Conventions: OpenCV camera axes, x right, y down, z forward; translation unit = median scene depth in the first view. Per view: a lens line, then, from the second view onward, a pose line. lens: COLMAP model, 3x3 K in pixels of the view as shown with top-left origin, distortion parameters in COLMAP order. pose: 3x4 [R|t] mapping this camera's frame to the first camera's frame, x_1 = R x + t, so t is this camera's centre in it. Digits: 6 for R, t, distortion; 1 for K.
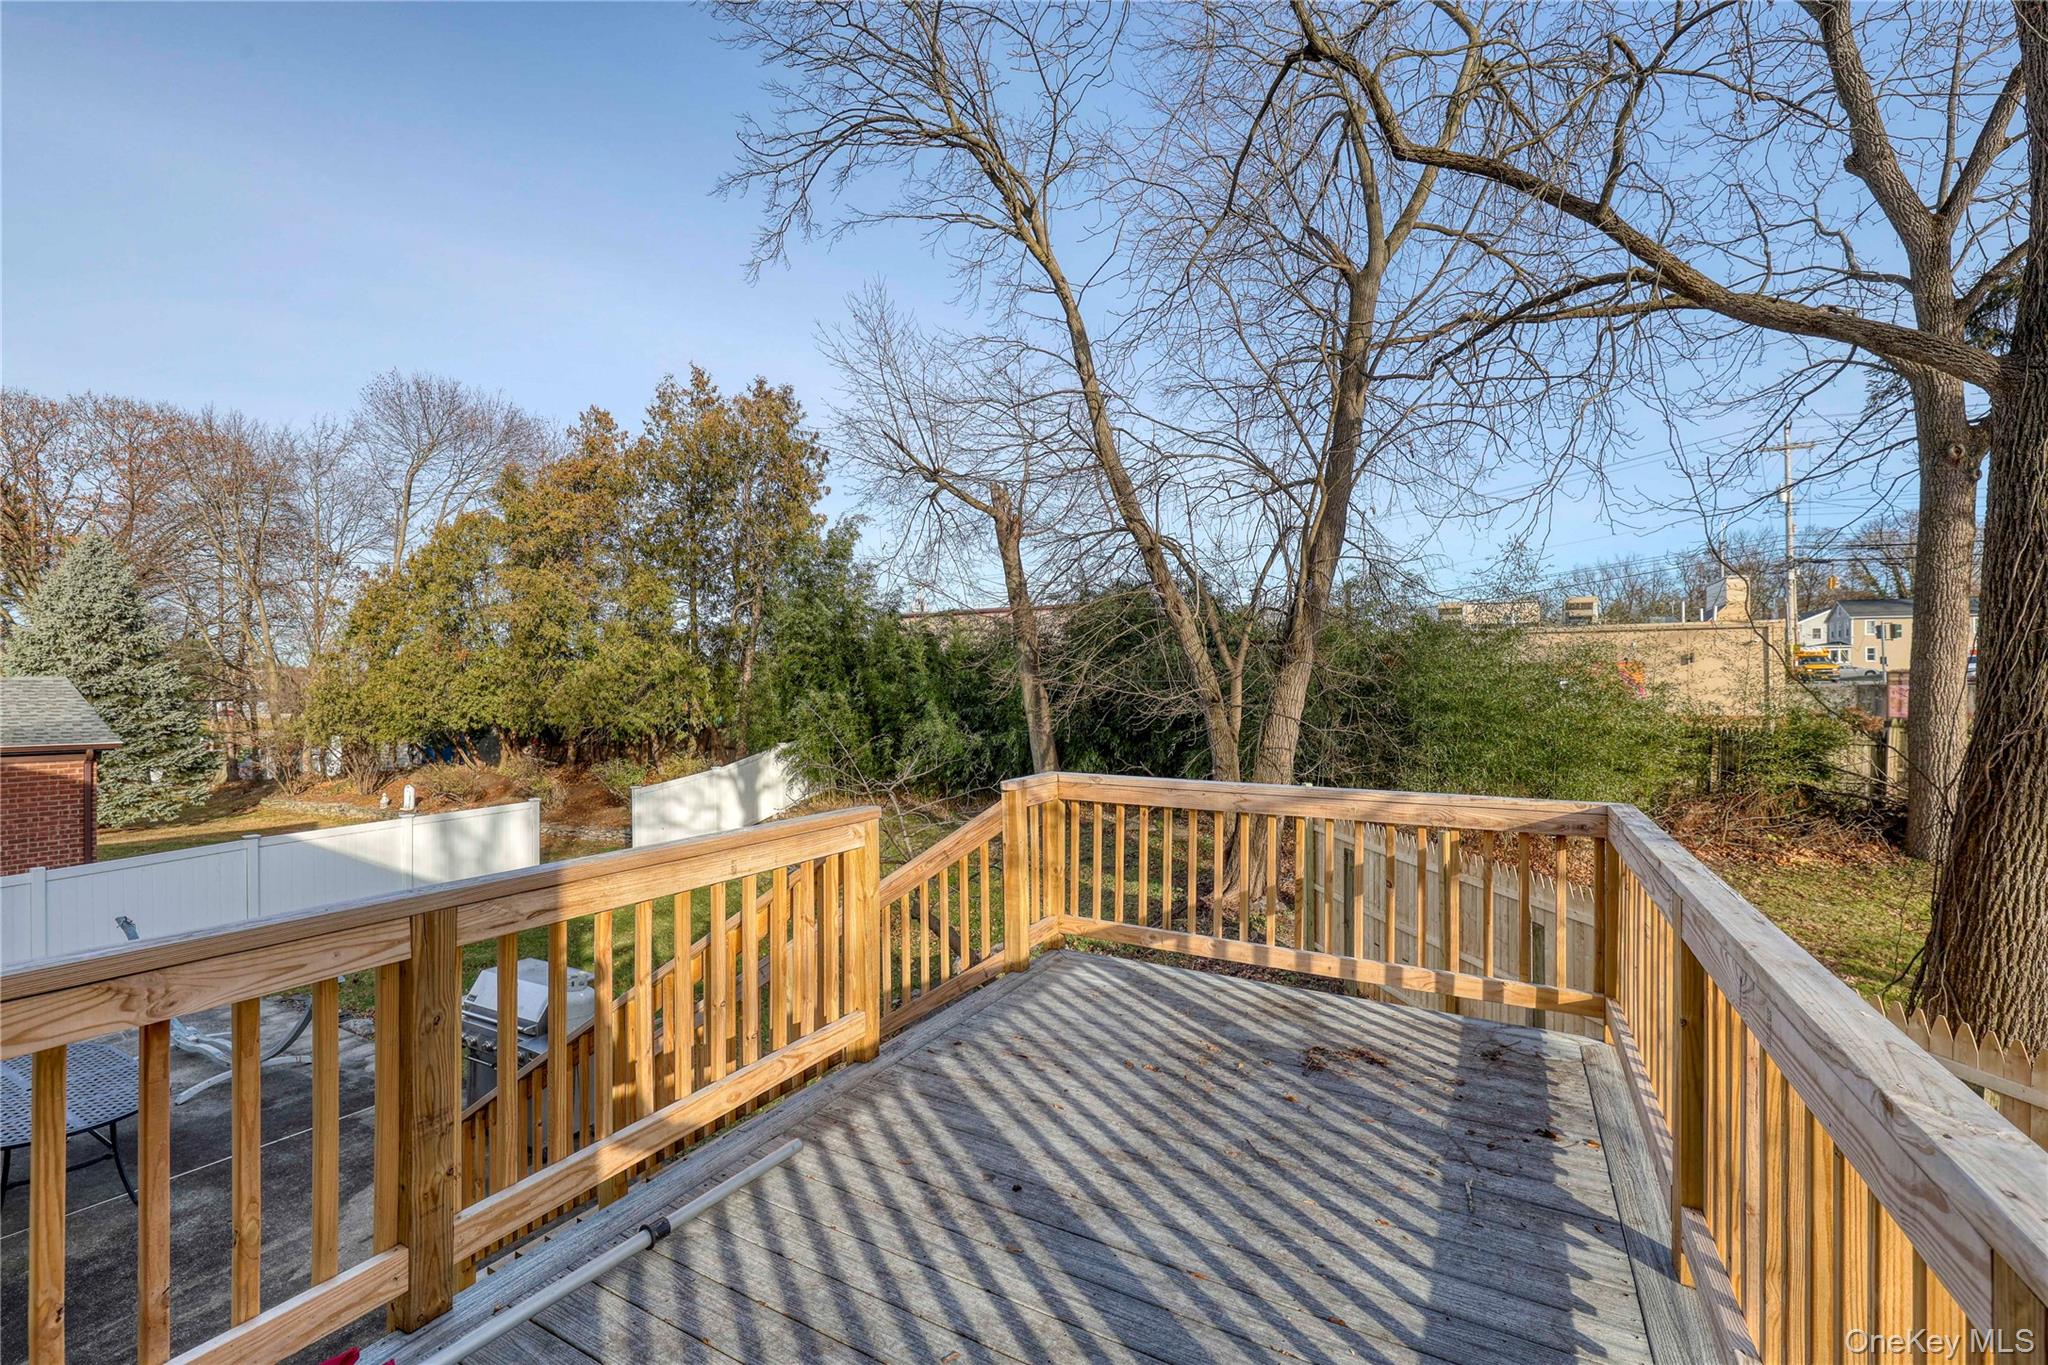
lens RADIAL K [[856.0, 0, 1025.5], [0, 856.0, 680.9], [0, 0, 1]] dist [-0.002312, -0.000267]
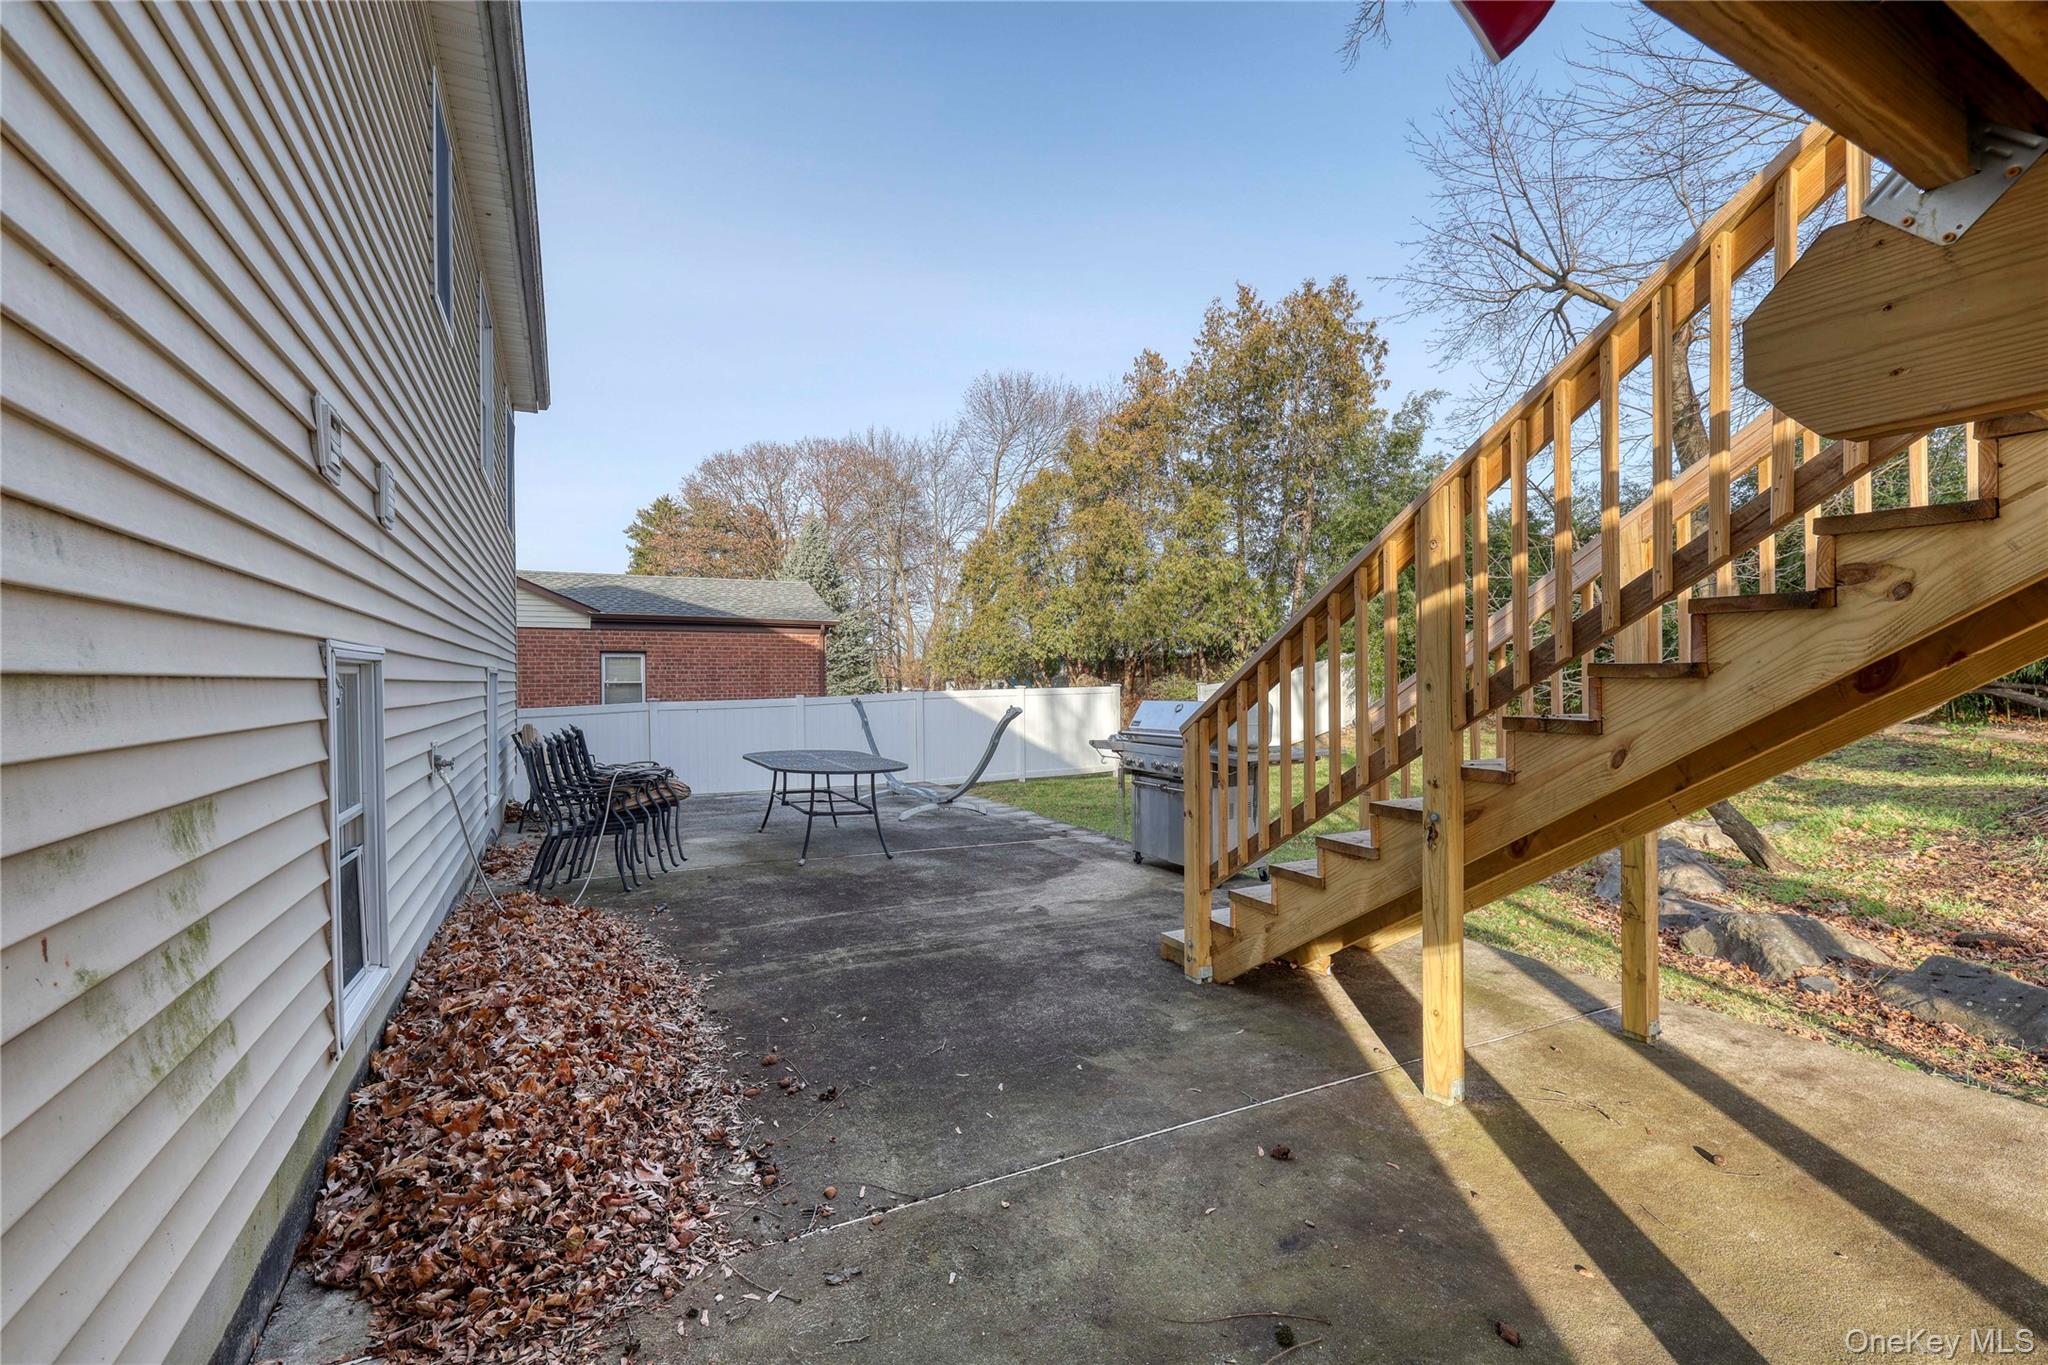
lens RADIAL K [[856.0, 0, 1019.3], [0, 856.0, 682.5], [0, 0, 1]] dist [-0.002312, -0.000267]
pose [[0.835286, -0.002005, -0.549812, -0.058336], [0.007321, 0.999945, 0.007474, 0.081709], [0.549767, -0.010268, 0.835255, 0.030416]]
